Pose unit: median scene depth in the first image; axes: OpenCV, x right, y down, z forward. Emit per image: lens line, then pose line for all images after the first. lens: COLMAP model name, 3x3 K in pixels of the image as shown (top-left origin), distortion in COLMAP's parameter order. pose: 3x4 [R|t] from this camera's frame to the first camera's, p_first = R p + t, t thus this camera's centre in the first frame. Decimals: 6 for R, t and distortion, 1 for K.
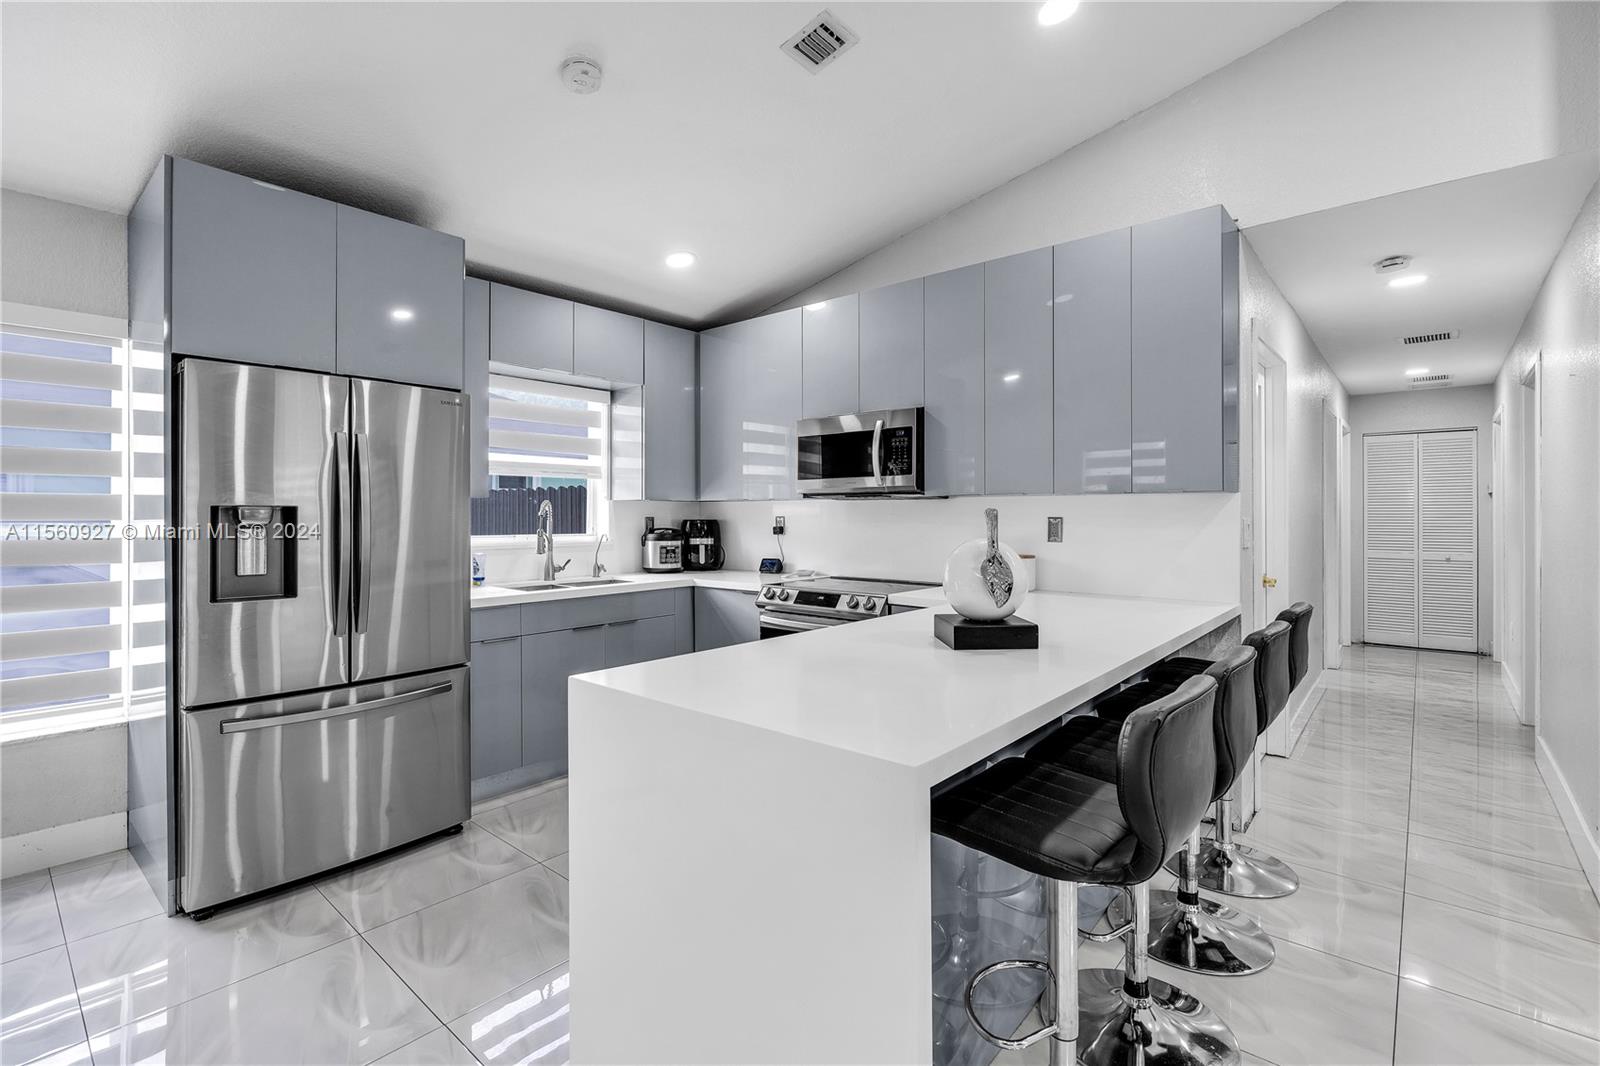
lens RADIAL K [[724.0, 0, 796.1], [0, 724.0, 511.4], [0, 0, 1]] dist [-0.005274, 0.000912]
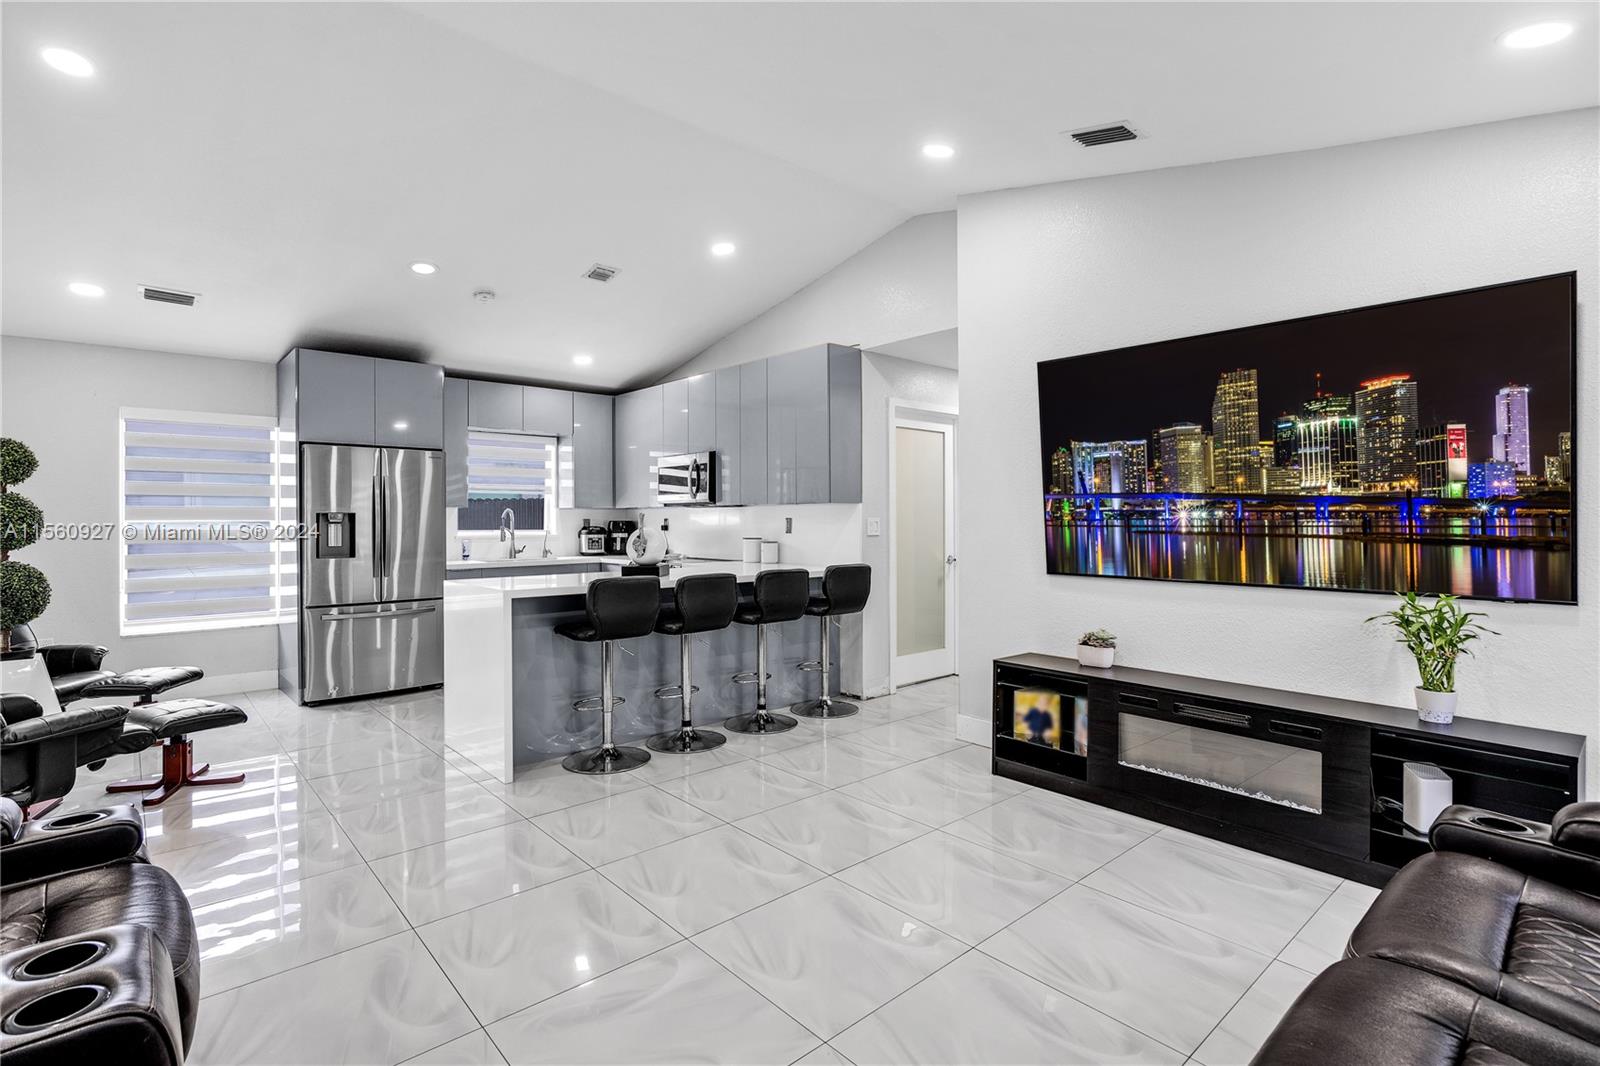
lens RADIAL K [[770.7, 0, 804.2], [0, 770.7, 520.3], [0, 0, 1]] dist [-0.005950, -0.000484]
pose [[0.991646, -0.001629, -0.128978, 0.645451], [0.002376, 0.999981, 0.005637, 0.003108], [0.128967, -0.005896, 0.991631, -0.755586]]
